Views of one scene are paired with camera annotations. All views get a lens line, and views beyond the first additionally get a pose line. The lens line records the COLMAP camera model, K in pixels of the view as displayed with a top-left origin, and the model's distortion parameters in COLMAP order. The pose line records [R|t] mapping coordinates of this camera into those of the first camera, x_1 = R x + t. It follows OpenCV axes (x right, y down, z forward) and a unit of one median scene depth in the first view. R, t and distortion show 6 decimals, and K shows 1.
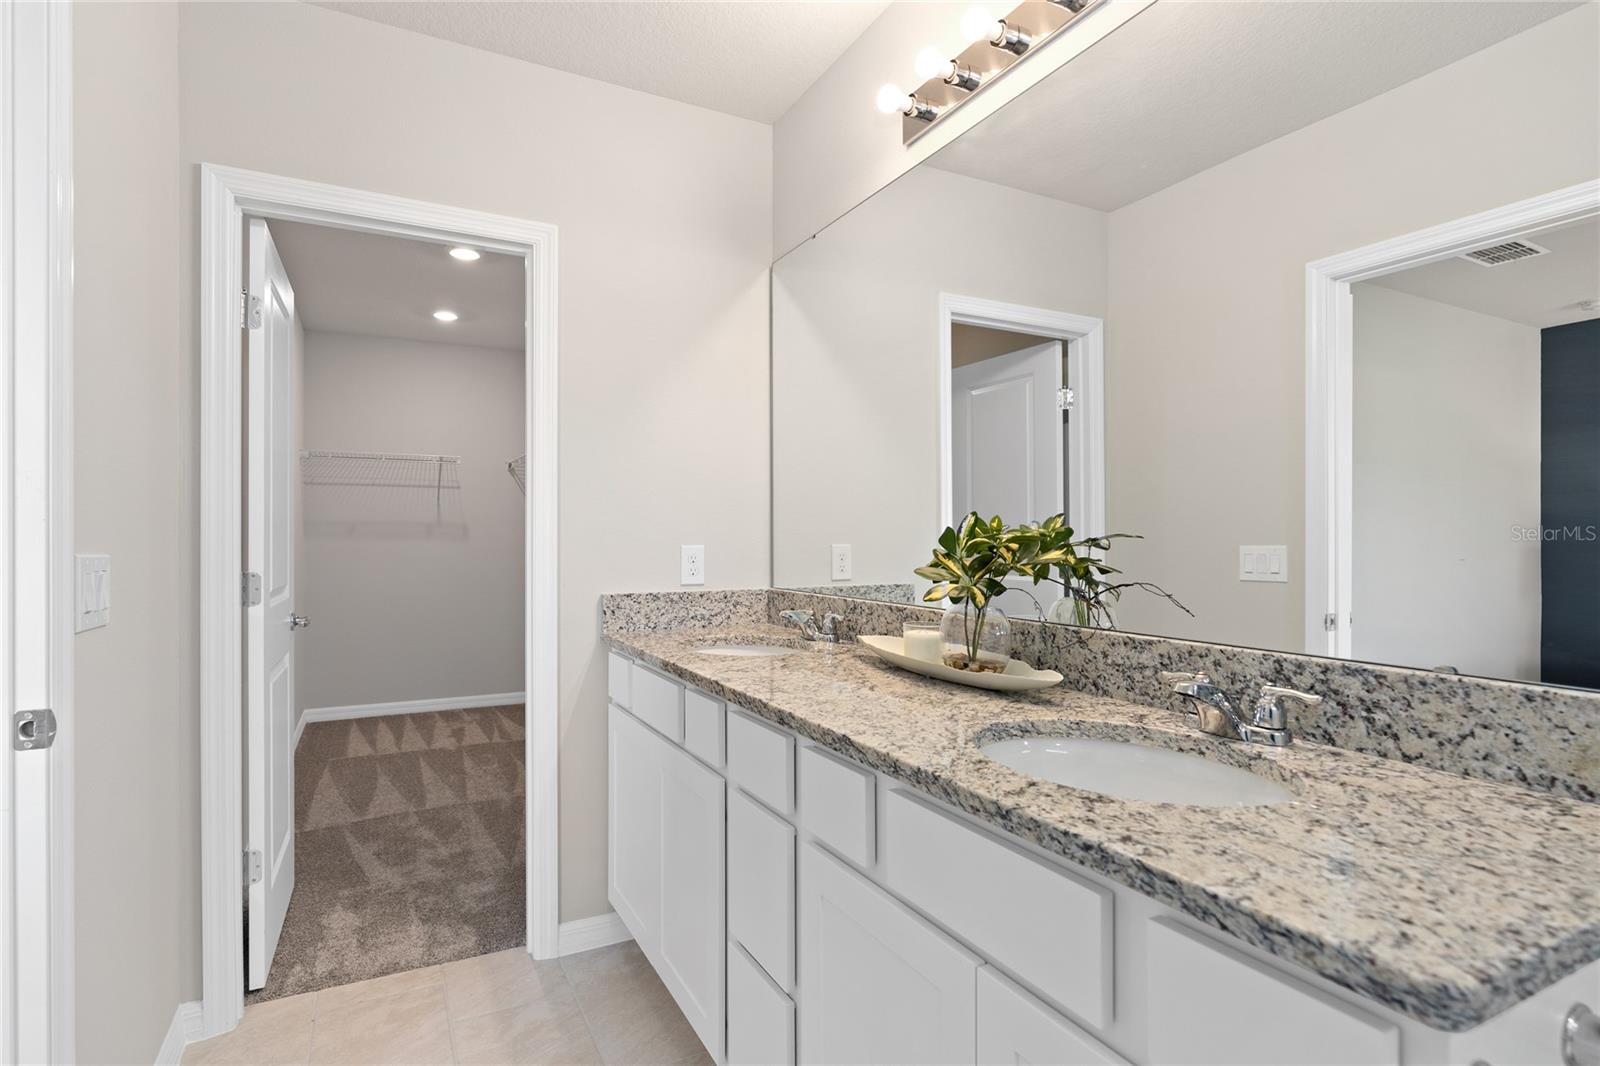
lens RADIAL K [[810.6, 0, 802.8], [0, 810.6, 539.7], [0, 0, 1]] dist [-0.002236, -0.000504]
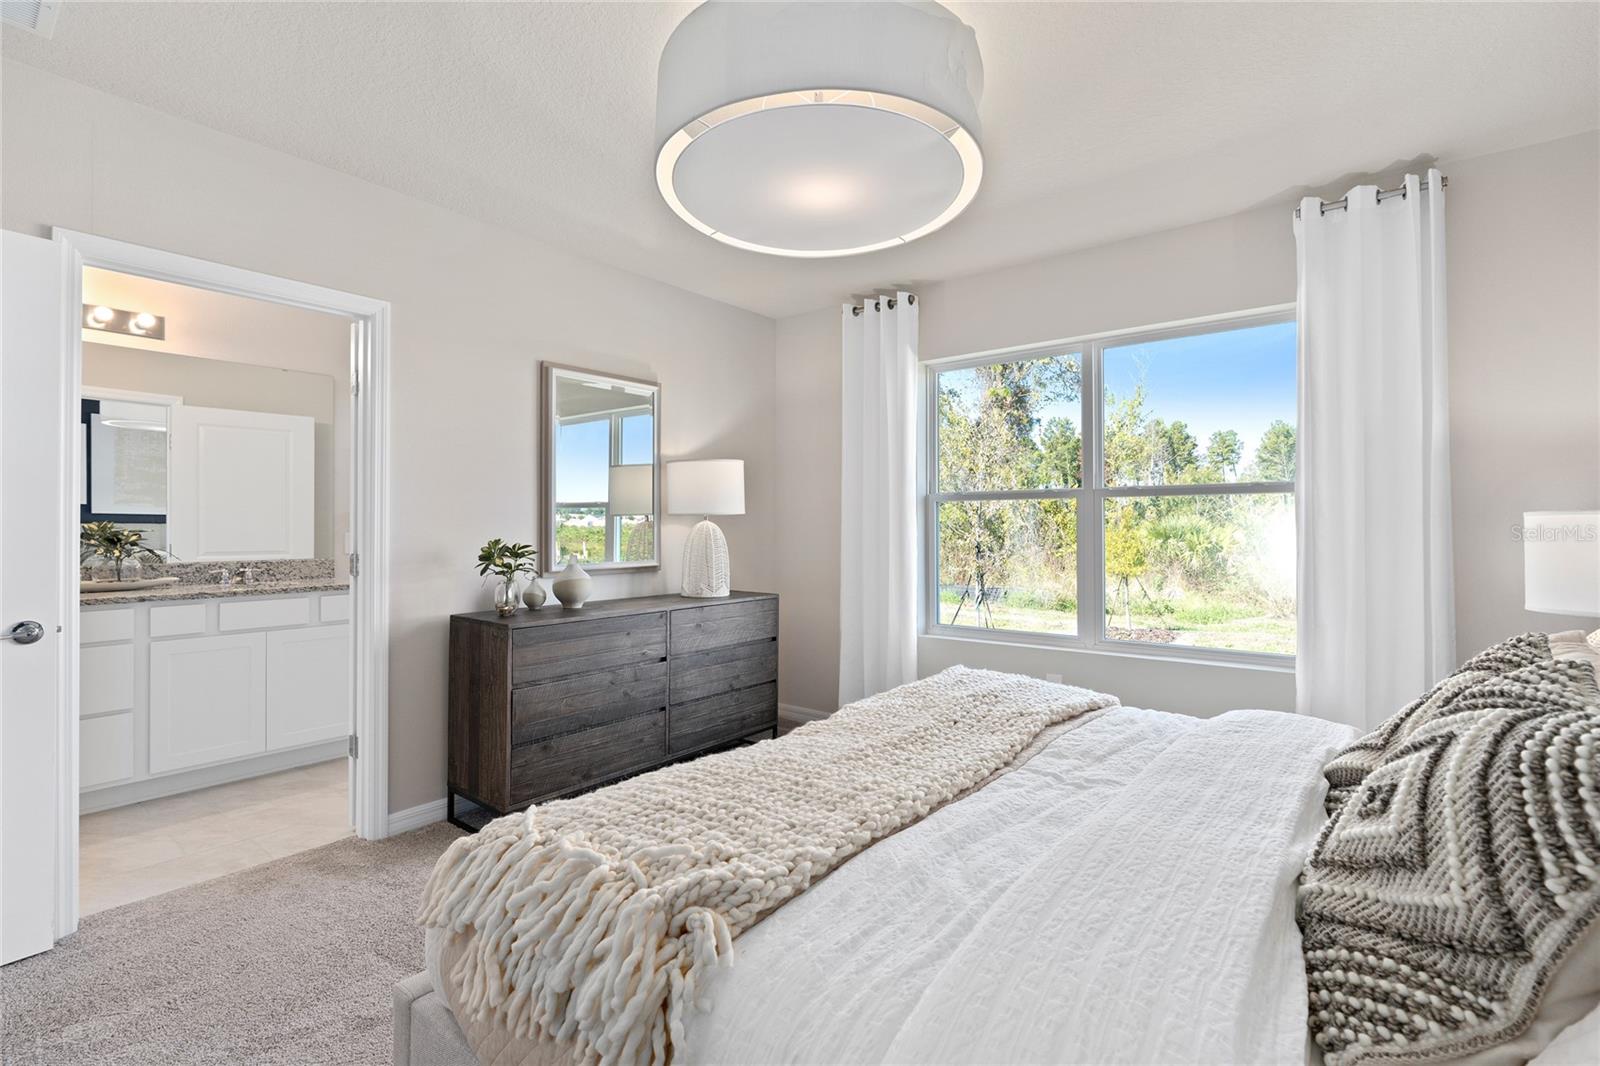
lens RADIAL K [[732.4, 0, 801.5], [0, 732.4, 516.8], [0, 0, 1]] dist [-0.009782, 0.000532]
pose [[-0.392721, 0.008947, 0.919614, -3.725246], [0.002411, 0.999959, -0.008699, -0.031240], [-0.919655, -0.001199, -0.392726, -0.060020]]
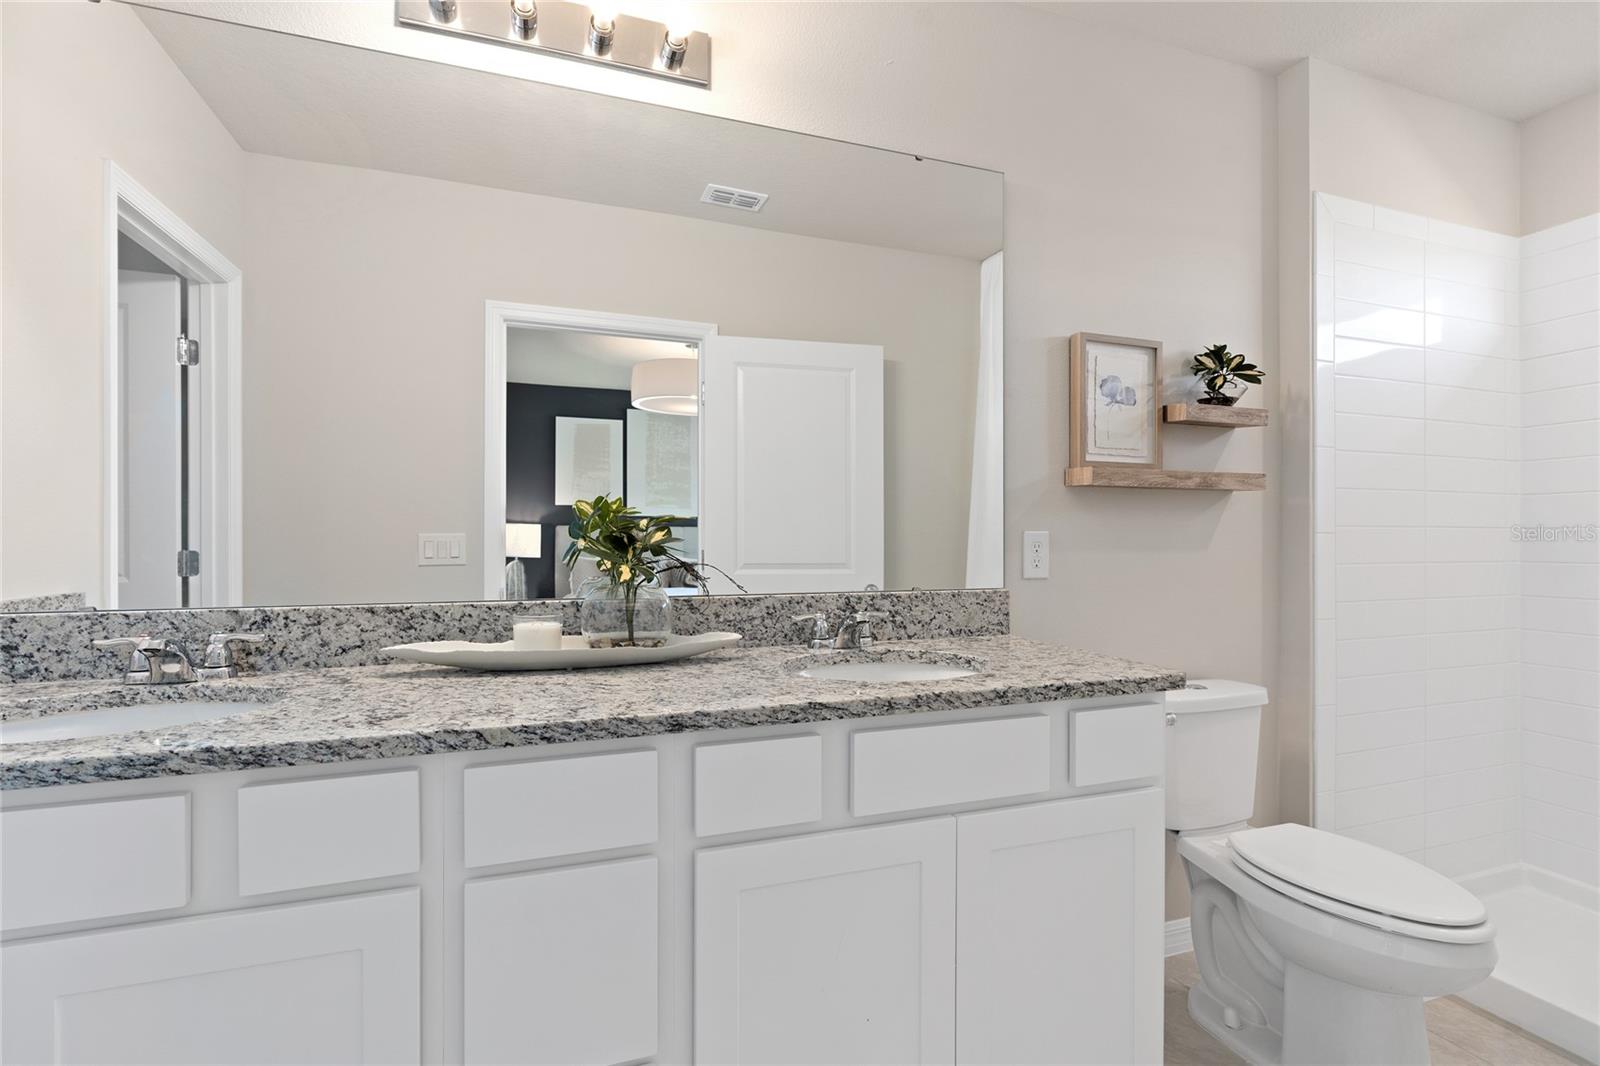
lens RADIAL K [[732.4, 0, 802.0], [0, 732.4, 532.1], [0, 0, 1]] dist [-0.009782, 0.000532]
pose [[0.151475, 0.003898, 0.988453, -0.938530], [0.000641, 0.999992, -0.004042, 0.024907], [-0.988461, 0.001246, 0.151472, 0.914397]]
